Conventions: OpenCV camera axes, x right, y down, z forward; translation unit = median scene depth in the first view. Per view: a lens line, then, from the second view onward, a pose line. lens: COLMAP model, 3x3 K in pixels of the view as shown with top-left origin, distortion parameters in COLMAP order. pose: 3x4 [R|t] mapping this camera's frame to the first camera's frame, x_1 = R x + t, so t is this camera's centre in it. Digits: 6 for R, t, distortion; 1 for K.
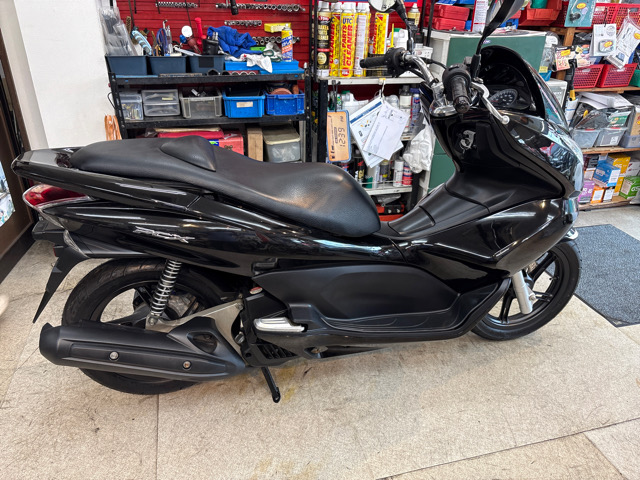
lens RADIAL K [[489.6, 0, 317.1], [0, 489.6, 242.0], [0, 0, 1]] dist [0.030095, -0.039365]
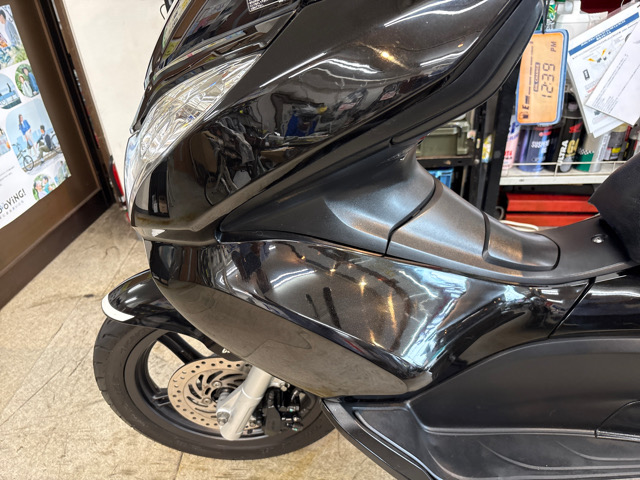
lens RADIAL K [[489.6, 0, 318.4], [0, 489.6, 241.7], [0, 0, 1]] dist [0.030095, -0.039365]
pose [[0.949033, 0.110200, -0.295283, -0.011947], [-0.076658, 0.989455, 0.122890, -0.083105], [0.305712, -0.093991, 0.947474, 0.378443]]
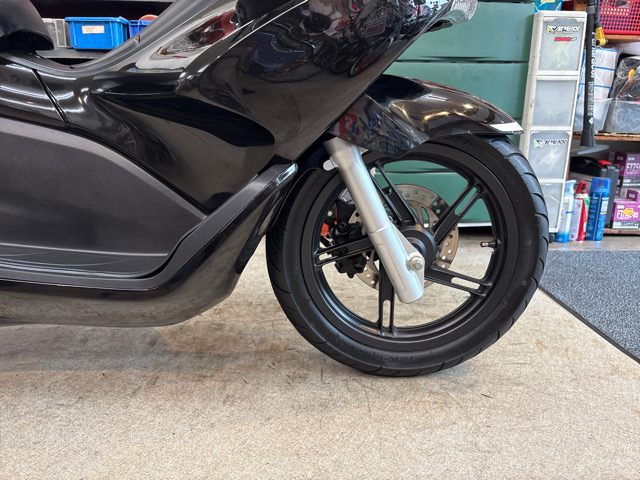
lens RADIAL K [[489.6, 0, 322.4], [0, 489.6, 239.8], [0, 0, 1]] dist [0.030095, -0.039365]
pose [[0.979665, 0.042953, -0.195990, 0.318518], [-0.085025, 0.973646, -0.211621, 0.140335], [0.181735, 0.223982, 0.957499, 0.397847]]
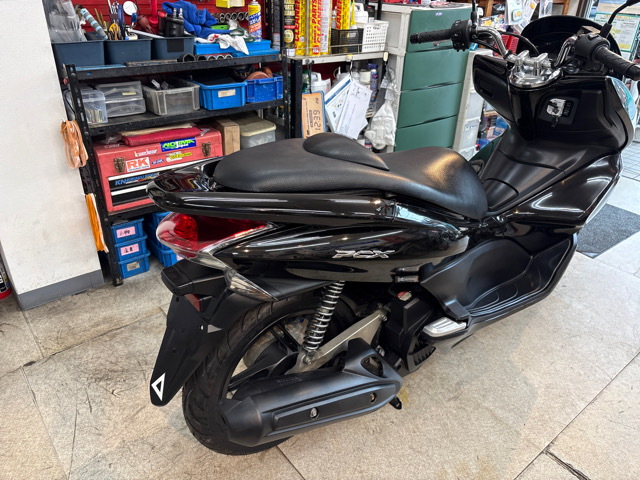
lens RADIAL K [[489.6, 0, 321.8], [0, 489.6, 239.5], [0, 0, 1]] dist [0.030095, -0.039365]
pose [[0.912974, -0.186725, 0.362785, -0.330171], [0.173593, 0.982412, 0.068788, -0.053080], [-0.369249, 0.000175, 0.929331, 0.124435]]
